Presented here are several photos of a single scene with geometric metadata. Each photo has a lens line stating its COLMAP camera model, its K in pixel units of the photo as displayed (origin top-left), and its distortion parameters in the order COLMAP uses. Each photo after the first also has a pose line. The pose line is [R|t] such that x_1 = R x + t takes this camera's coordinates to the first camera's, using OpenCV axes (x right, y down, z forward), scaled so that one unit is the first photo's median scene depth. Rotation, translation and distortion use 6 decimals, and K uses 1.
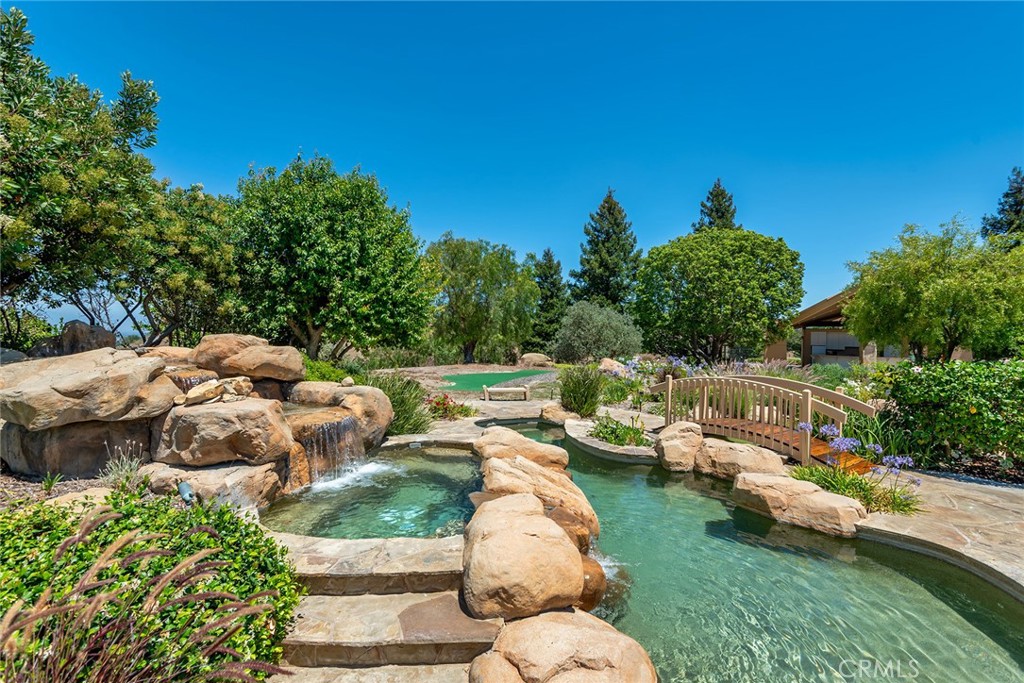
lens RADIAL K [[463.0, 0, 515.5], [0, 463.0, 334.1], [0, 0, 1]] dist [0.032287, -0.004572]
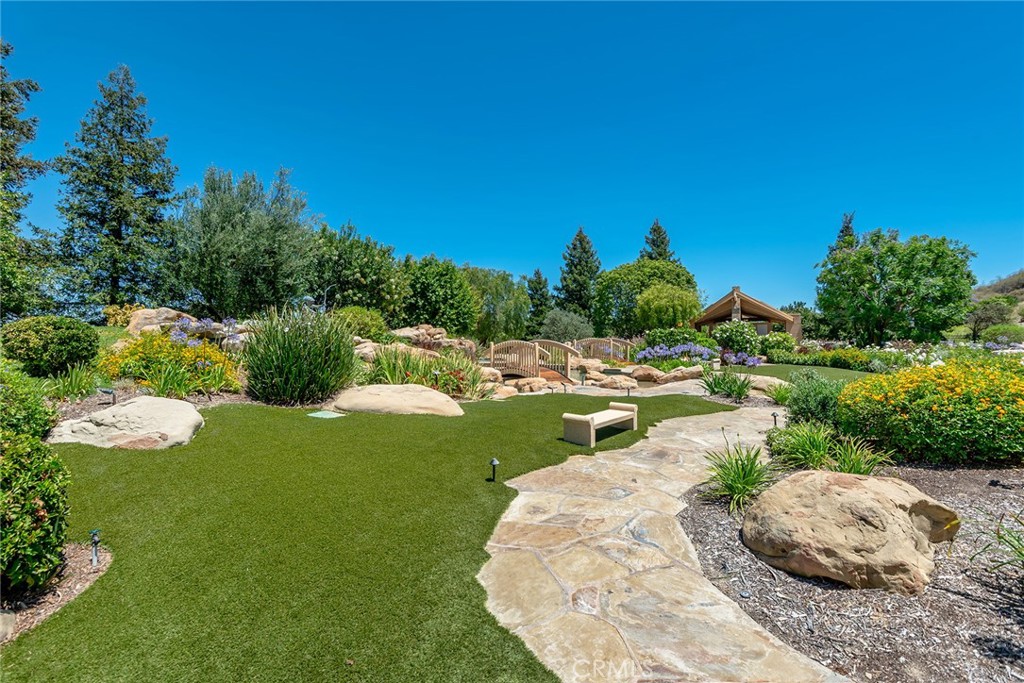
lens RADIAL K [[463.0, 0, 507.0], [0, 463.0, 330.6], [0, 0, 1]] dist [0.032287, -0.004572]
pose [[0.999632, -0.021792, -0.016165, 0.003513], [0.021455, 0.999556, -0.020699, 0.077528], [0.016609, 0.020345, 0.999655, -1.417100]]
